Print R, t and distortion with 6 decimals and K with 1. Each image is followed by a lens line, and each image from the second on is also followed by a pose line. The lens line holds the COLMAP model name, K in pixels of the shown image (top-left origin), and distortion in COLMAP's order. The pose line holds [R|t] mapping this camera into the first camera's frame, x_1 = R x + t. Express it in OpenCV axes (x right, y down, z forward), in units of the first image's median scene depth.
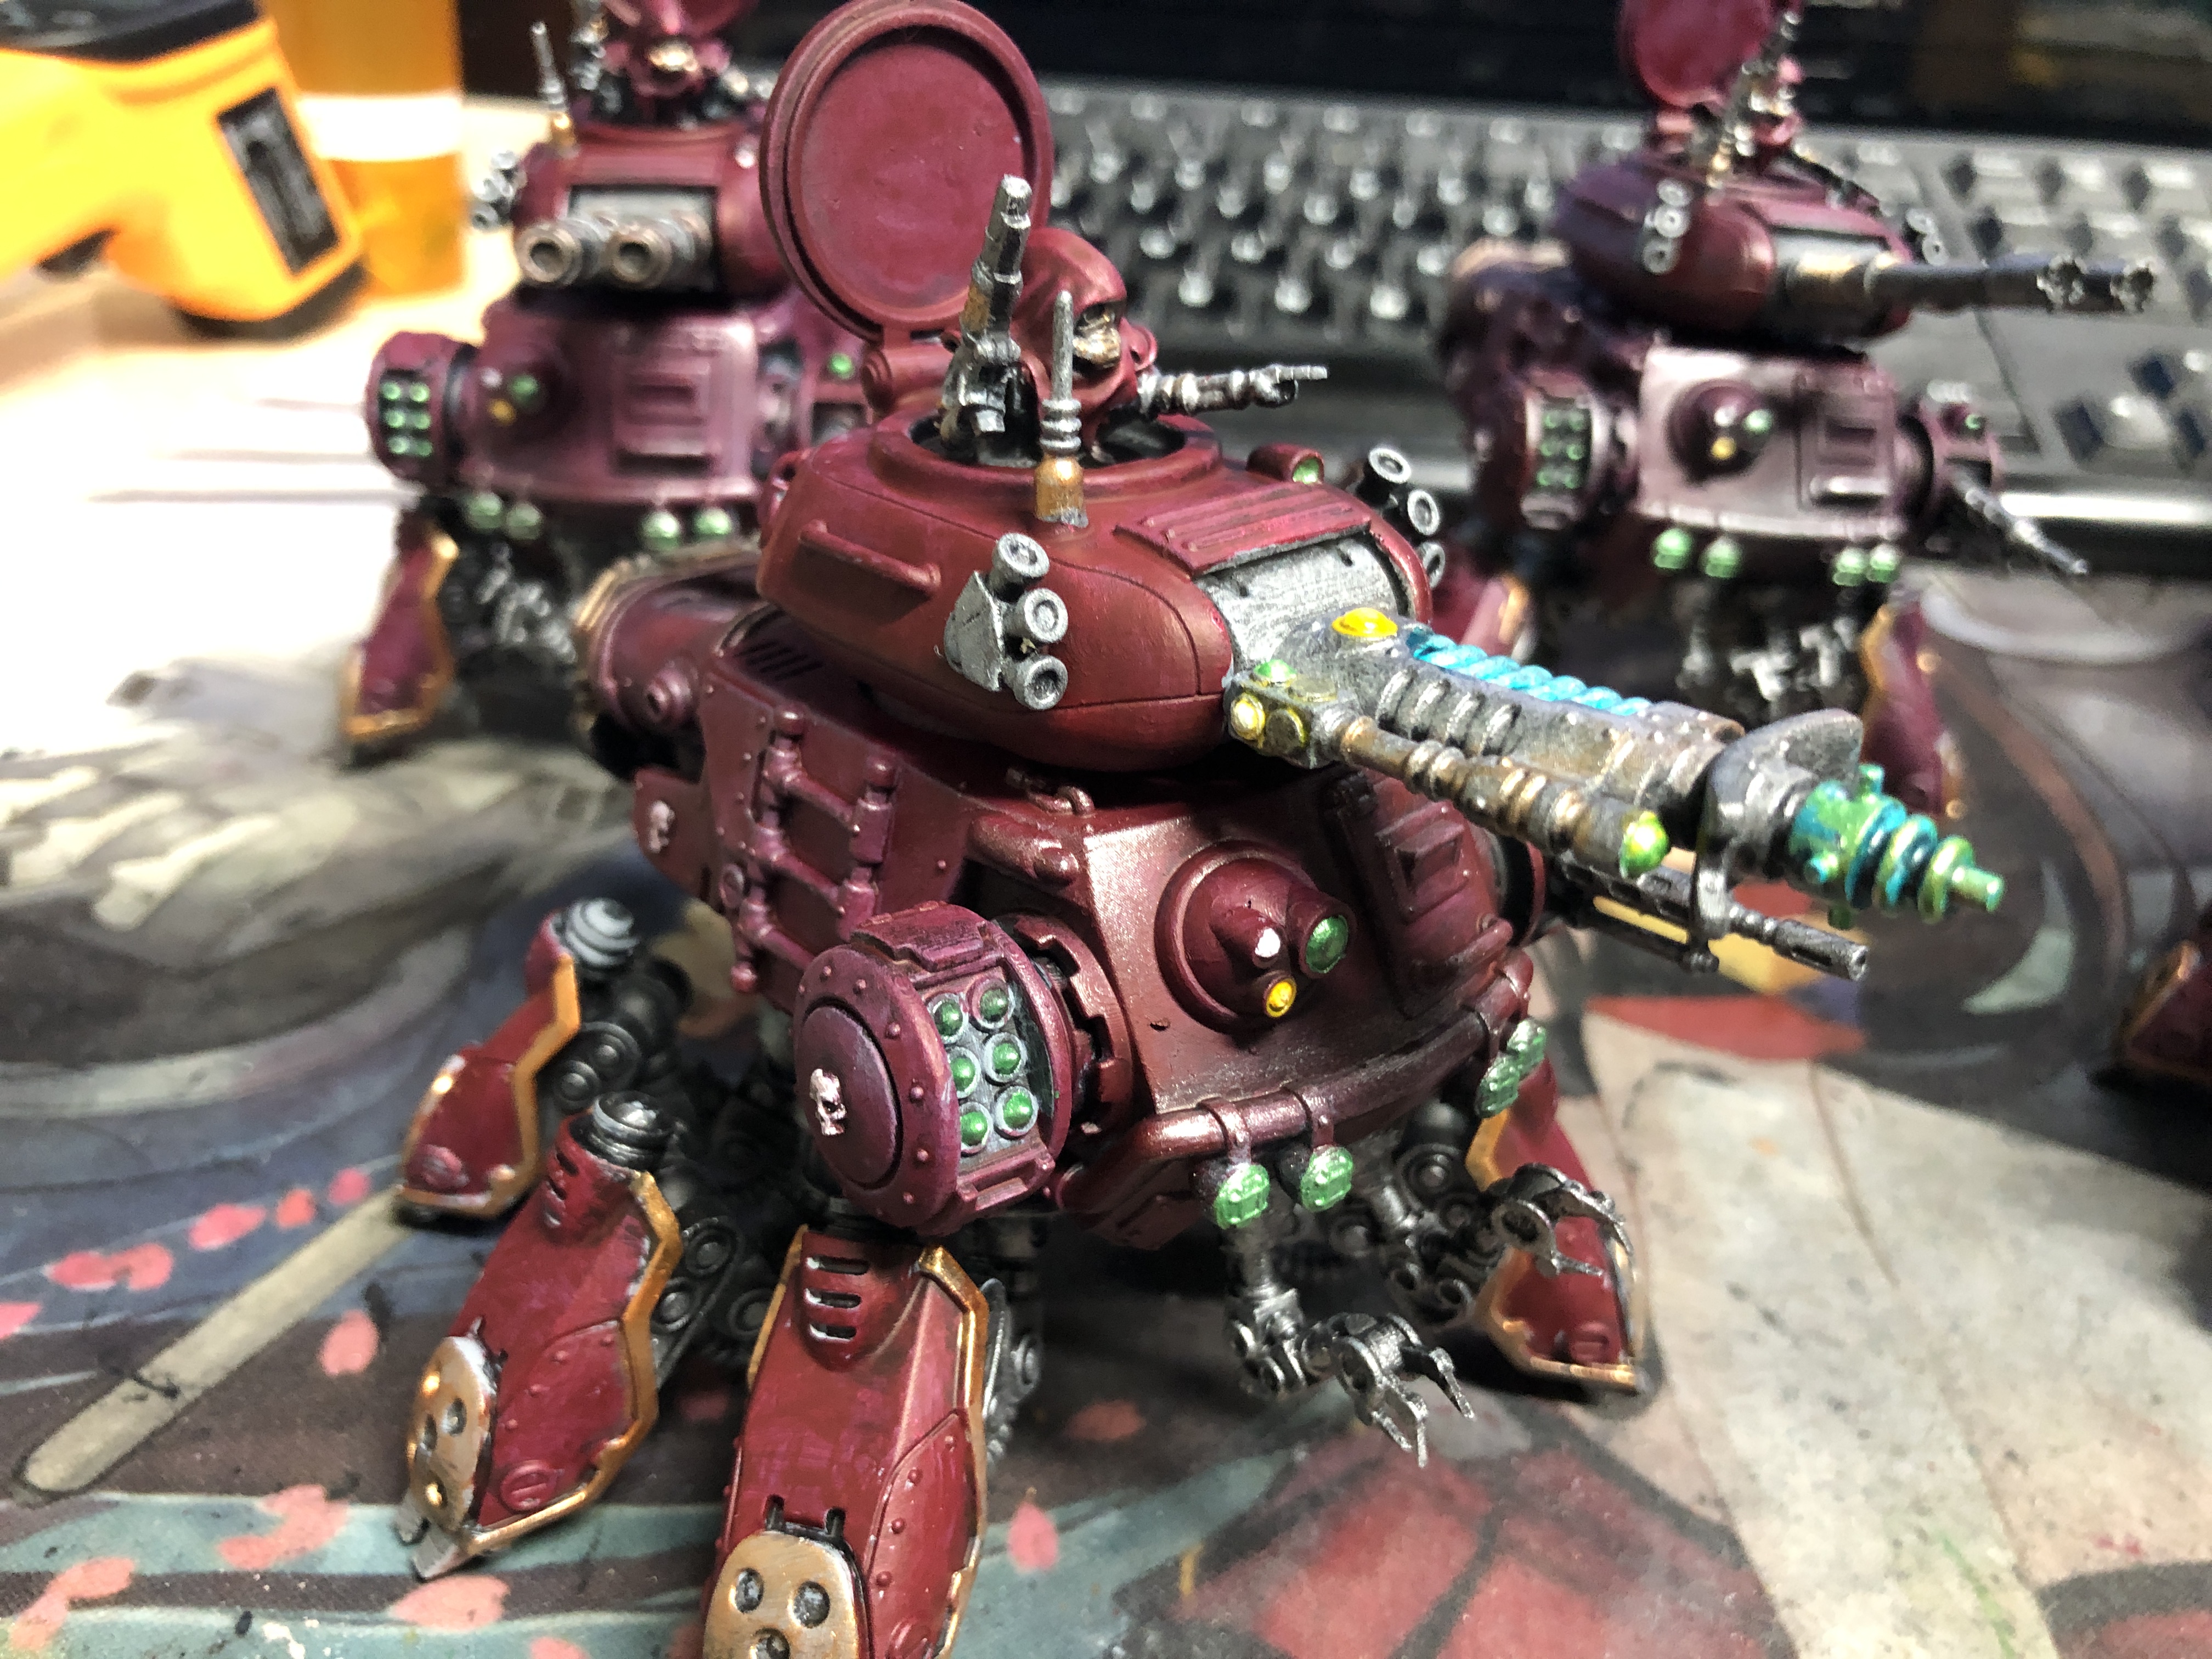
lens RADIAL K [[1852.9, 0, 1106.0], [0, 1852.9, 829.5], [0, 0, 1]] dist [0.007908, -0.076730]
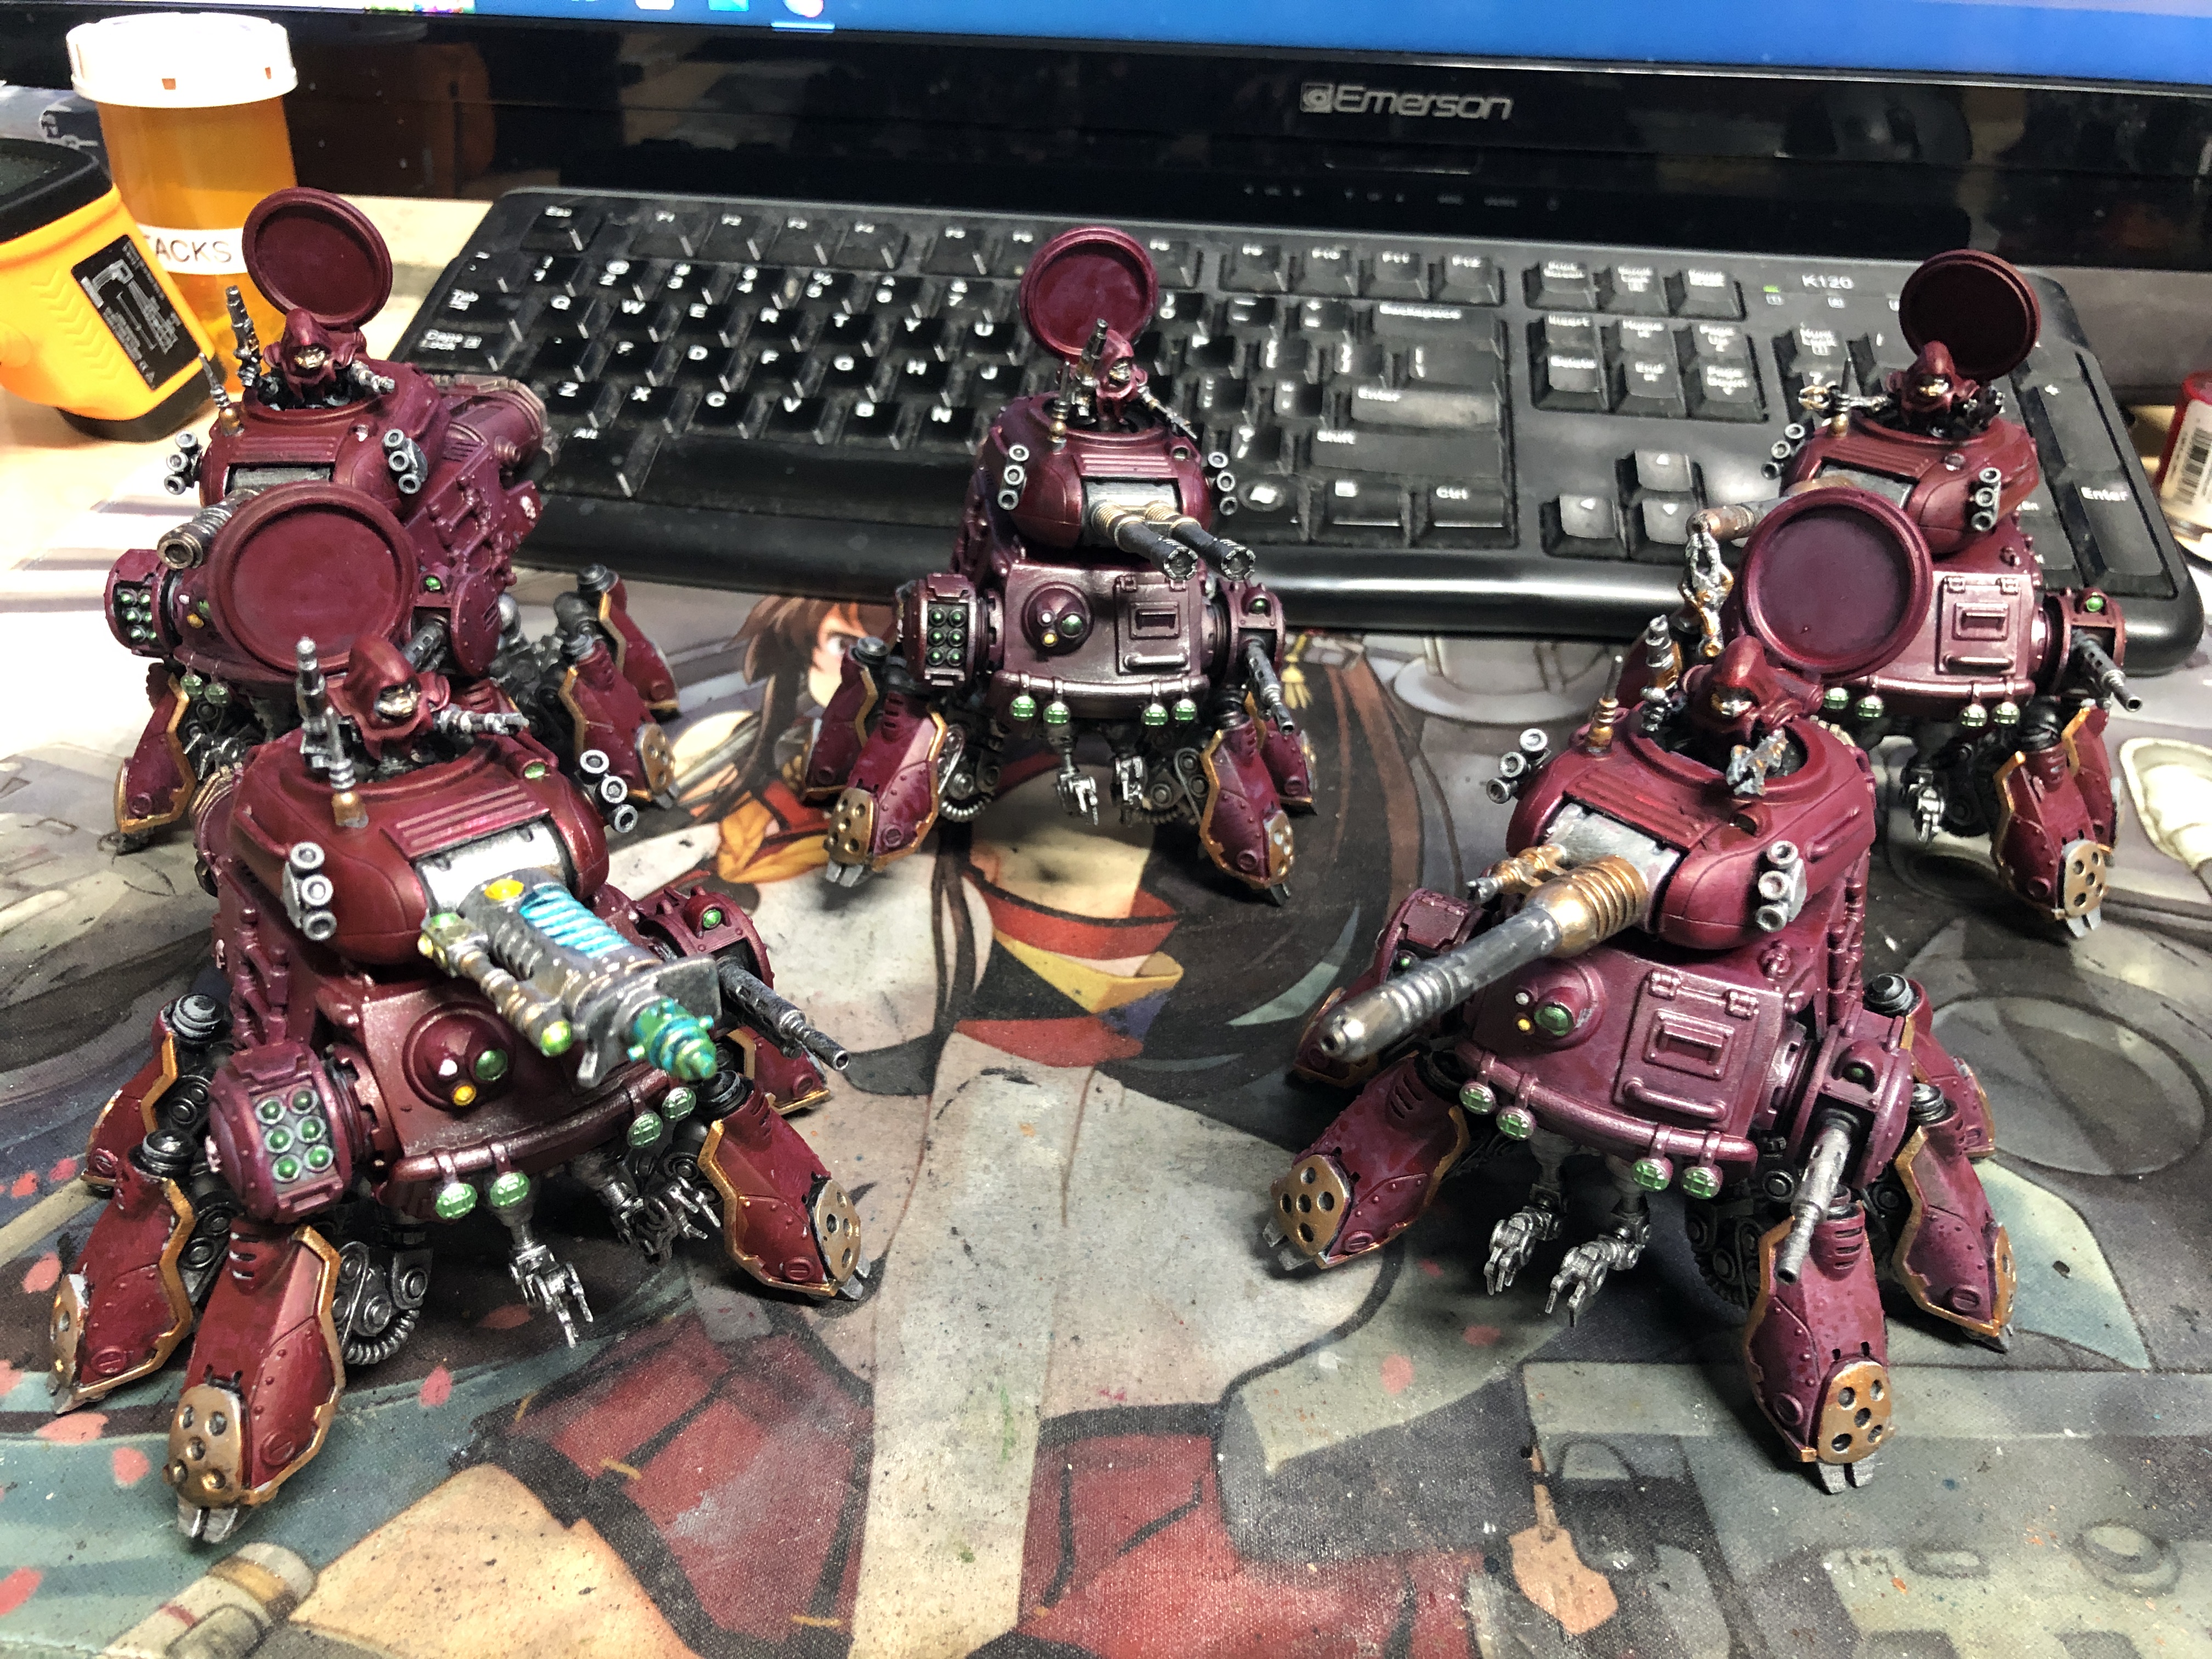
lens RADIAL K [[1830.7, 0, 1153.8], [0, 1830.7, 824.5], [0, 0, 1]] dist [-0.010744, 0.016642]
pose [[0.999945, -0.007536, -0.007236, 0.670152], [0.007983, 0.997927, 0.063859, -0.240870], [0.006740, -0.063913, 0.997933, -0.652167]]
